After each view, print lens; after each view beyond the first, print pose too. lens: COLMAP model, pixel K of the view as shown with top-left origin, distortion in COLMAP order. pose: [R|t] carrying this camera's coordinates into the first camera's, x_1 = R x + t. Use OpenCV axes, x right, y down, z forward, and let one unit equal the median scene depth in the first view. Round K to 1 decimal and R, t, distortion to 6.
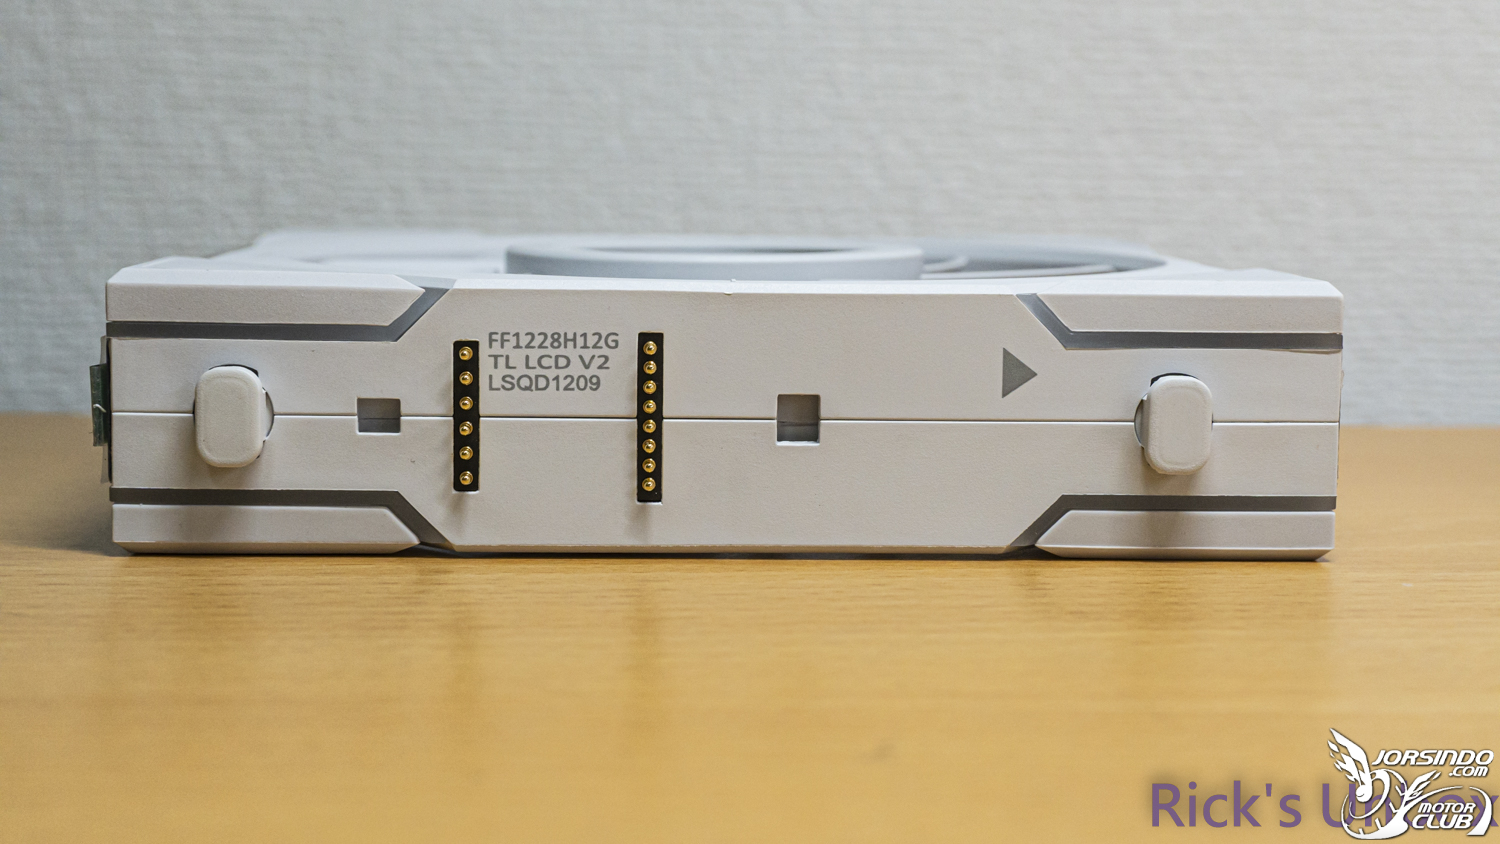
lens RADIAL K [[2341.8, 0, 750.0], [0, 2341.8, 422.0], [0, 0, 1]] dist [0.001634, 0.043161]
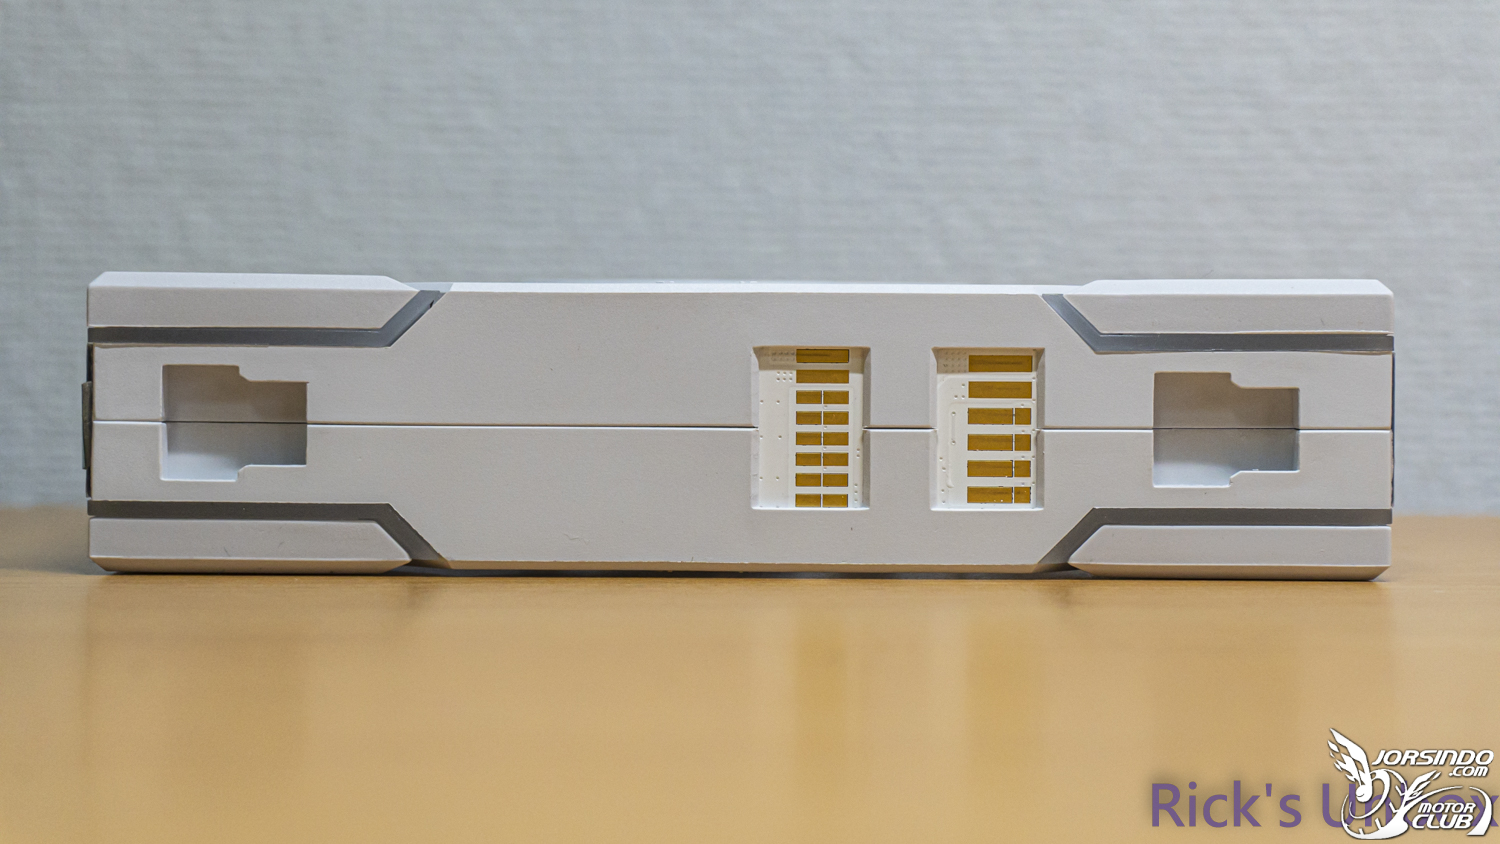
lens RADIAL K [[3206.7, 0, 750.0], [0, 3206.7, 422.0], [0, 0, 1]] dist [0.084328, 0.143239]
pose [[0.999484, -0.009601, -0.030661, 0.020734], [0.006609, 0.995334, -0.096262, 0.070784], [0.031442, 0.096010, 0.994884, -0.170023]]
